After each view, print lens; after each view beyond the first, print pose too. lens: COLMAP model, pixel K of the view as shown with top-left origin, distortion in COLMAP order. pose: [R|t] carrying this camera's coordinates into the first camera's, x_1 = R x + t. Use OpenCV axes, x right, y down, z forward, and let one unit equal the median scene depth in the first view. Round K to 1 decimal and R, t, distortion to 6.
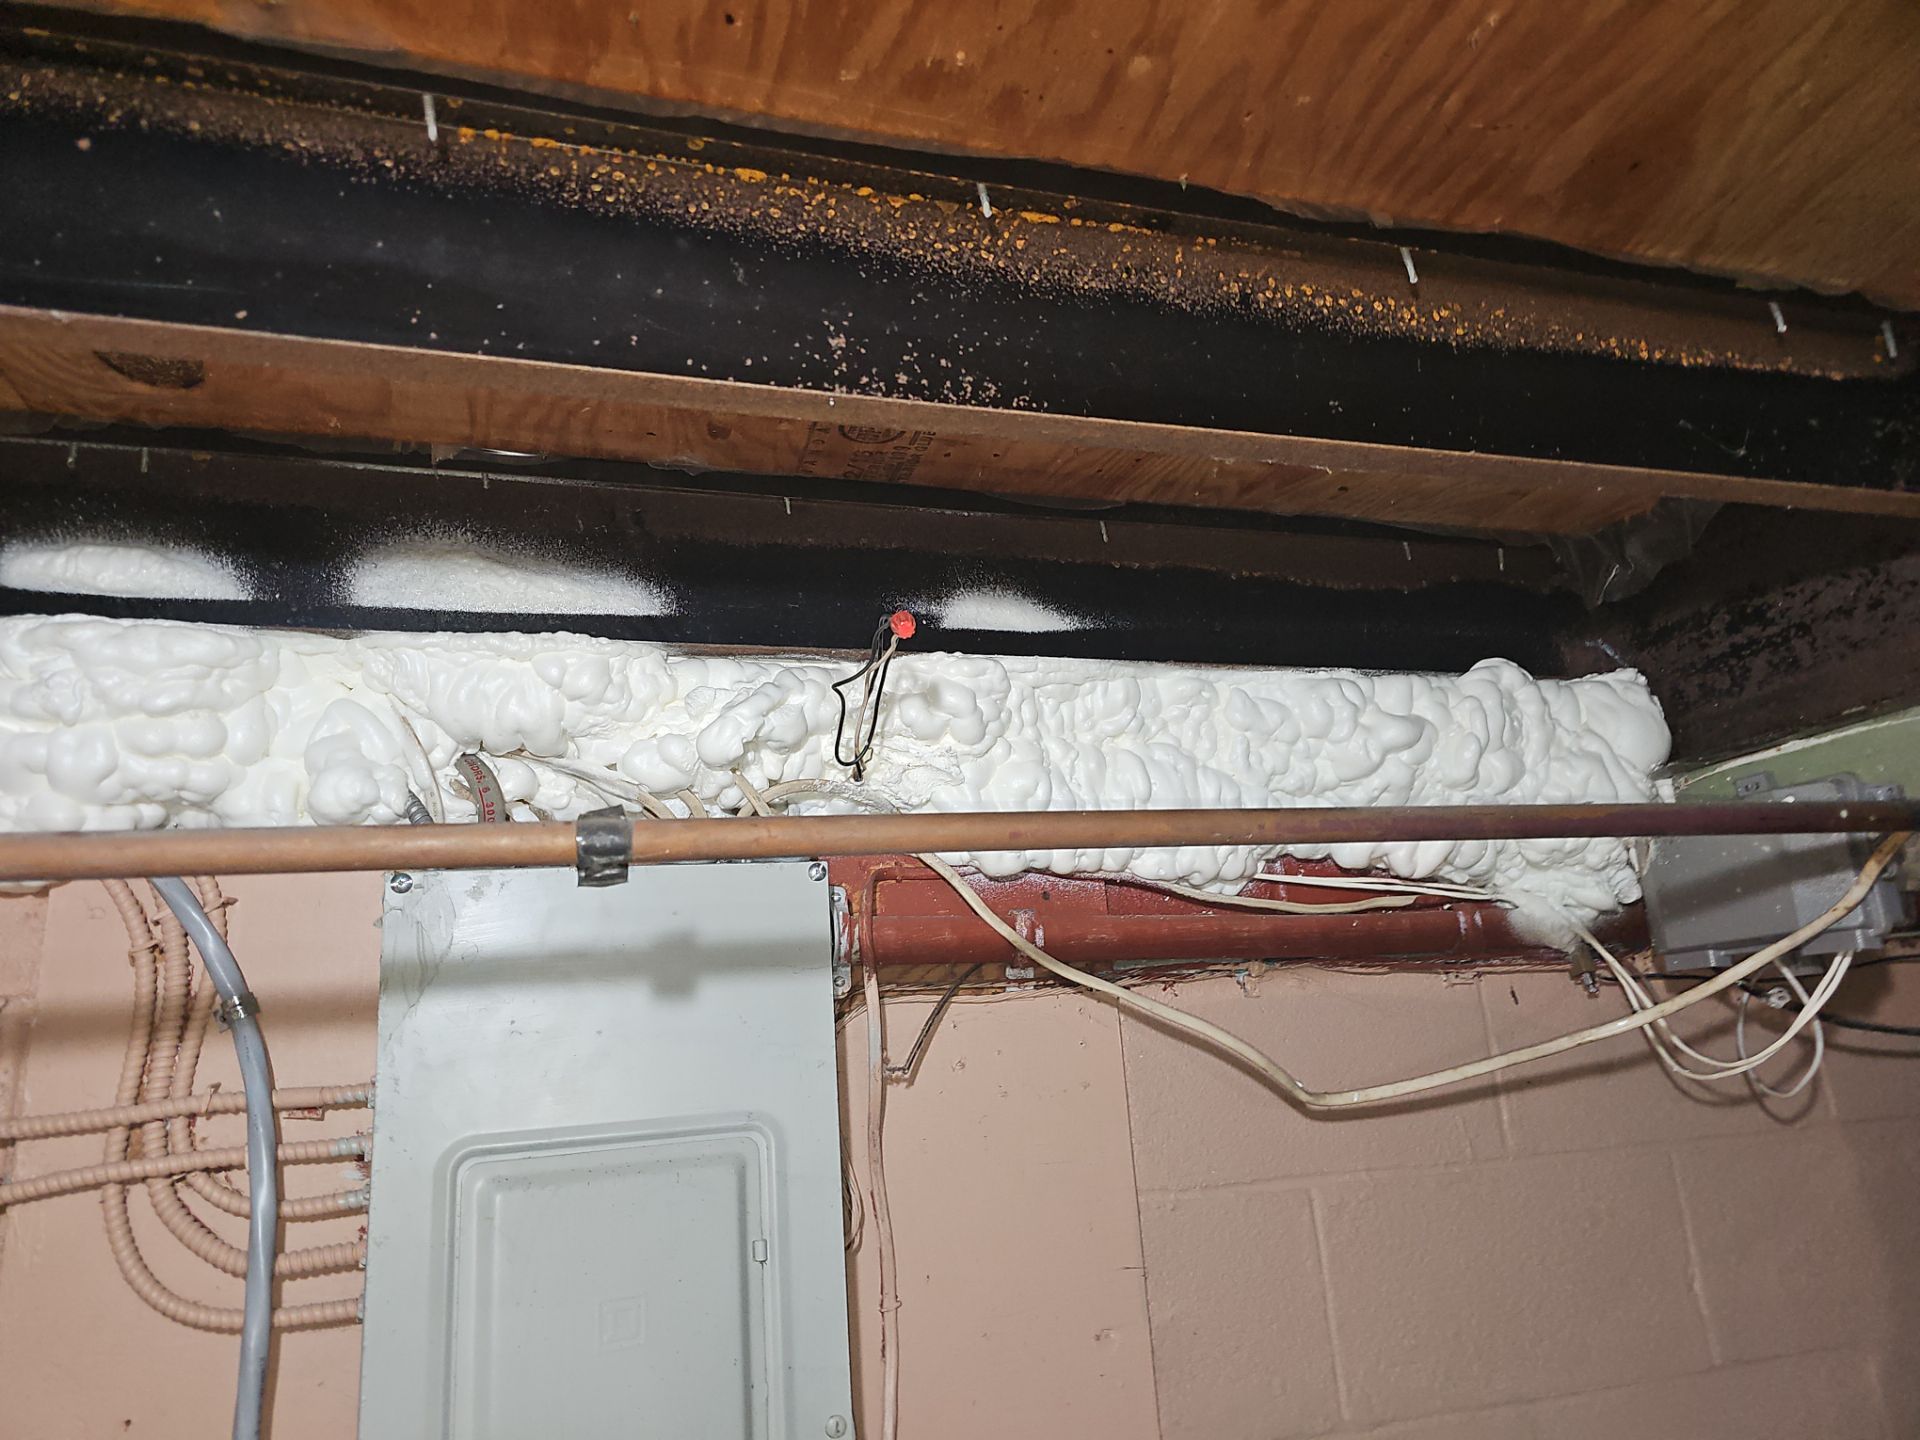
lens RADIAL K [[1266.5, 0, 950.1], [0, 1266.5, 706.7], [0, 0, 1]] dist [0.040934, -0.032791]
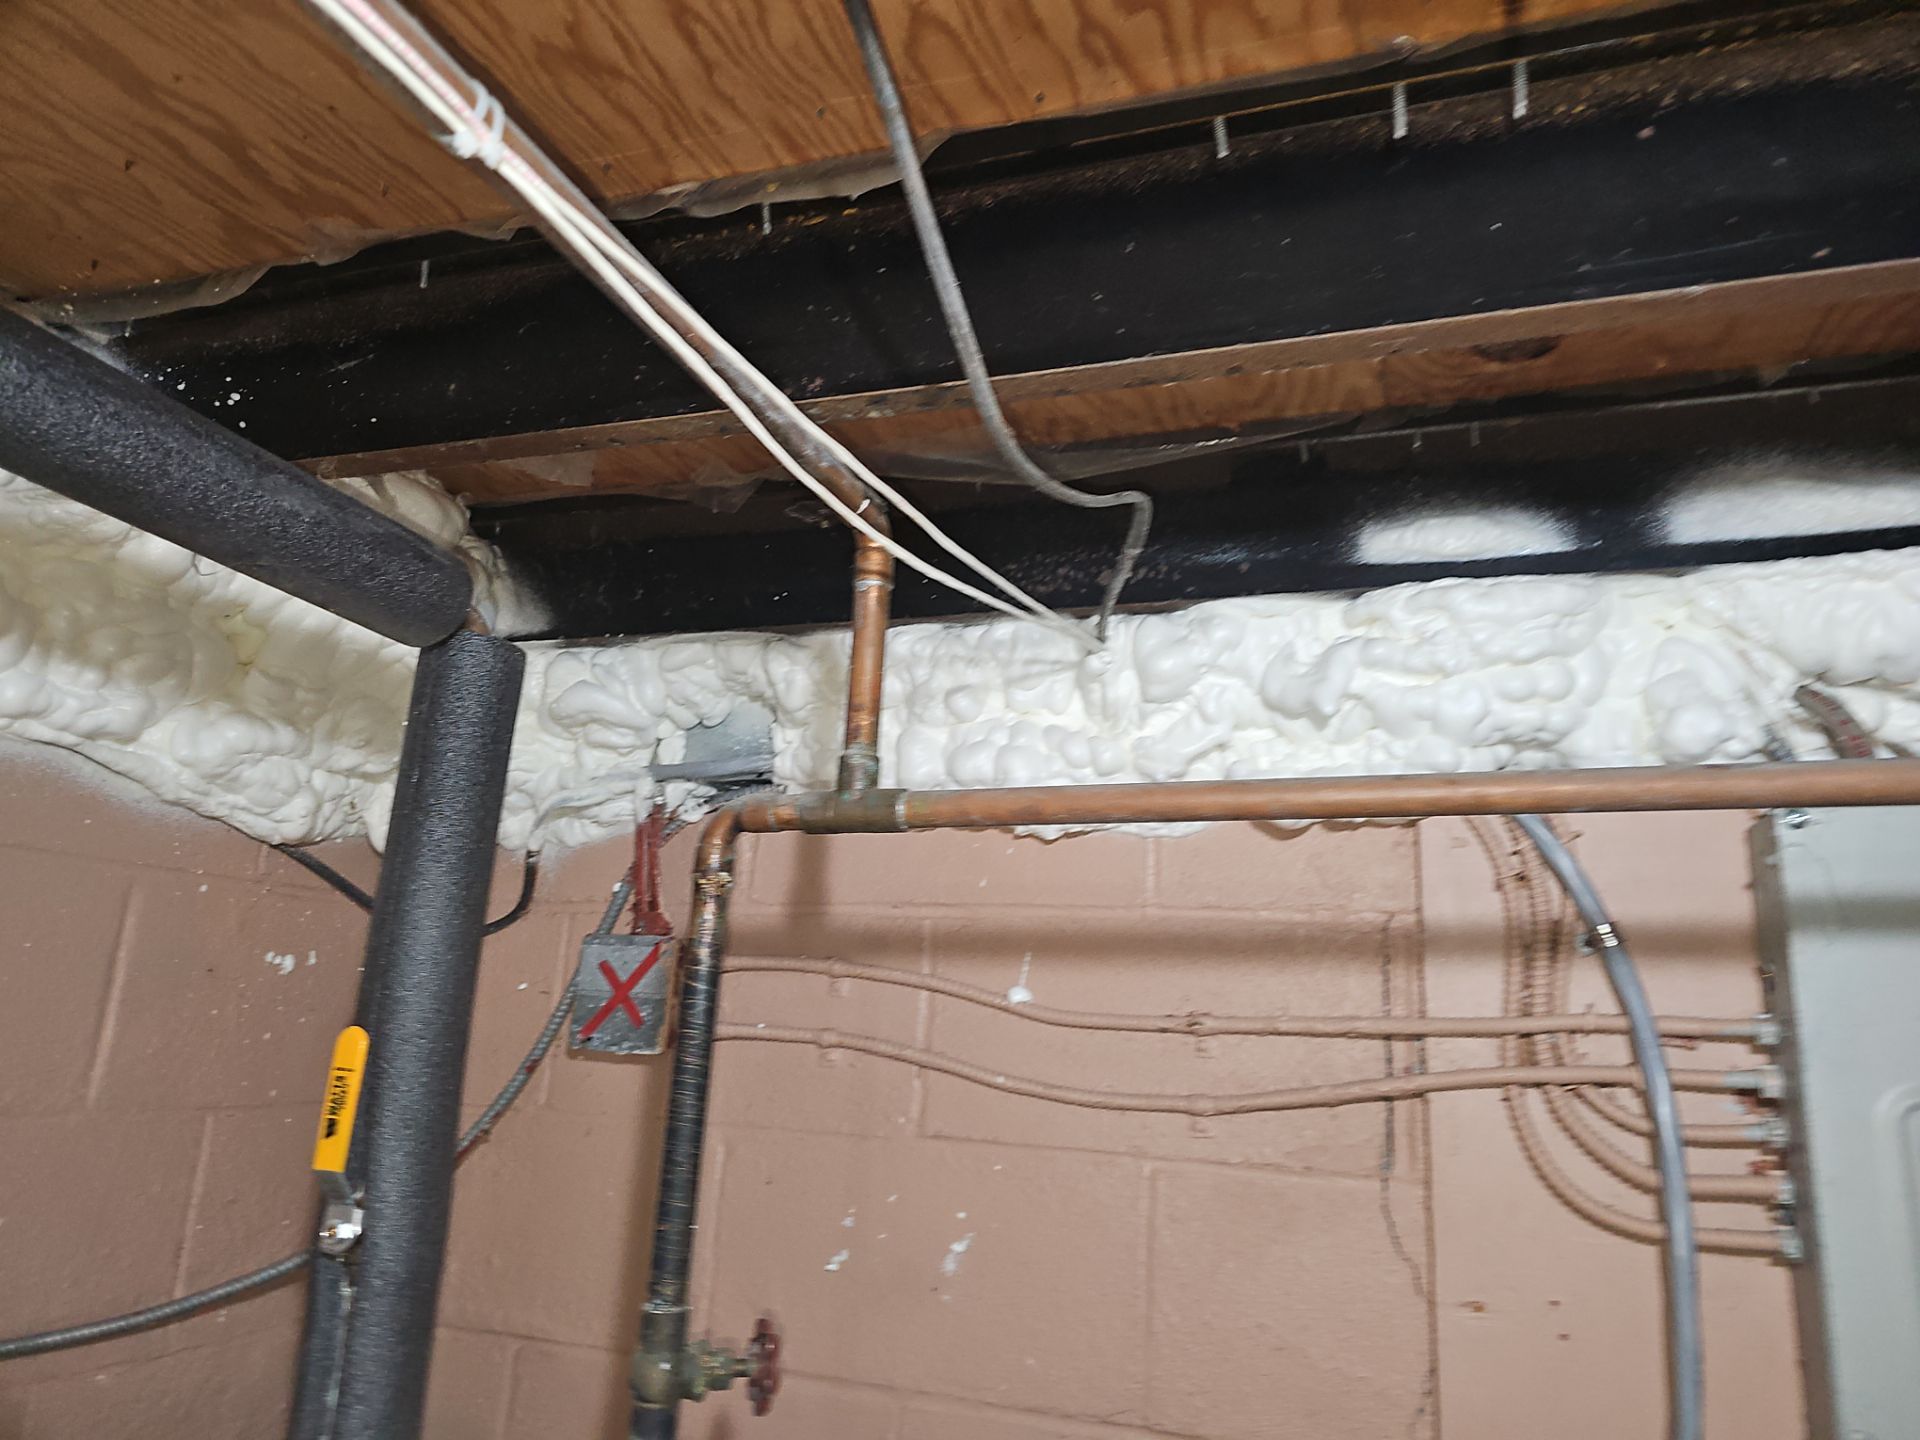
lens RADIAL K [[1266.5, 0, 981.9], [0, 1266.5, 684.1], [0, 0, 1]] dist [0.040934, -0.032791]
pose [[0.805957, -0.055404, -0.589376, -0.338585], [0.071701, 0.997417, 0.004289, -0.013102], [0.587616, -0.045716, 0.807848, -0.146337]]
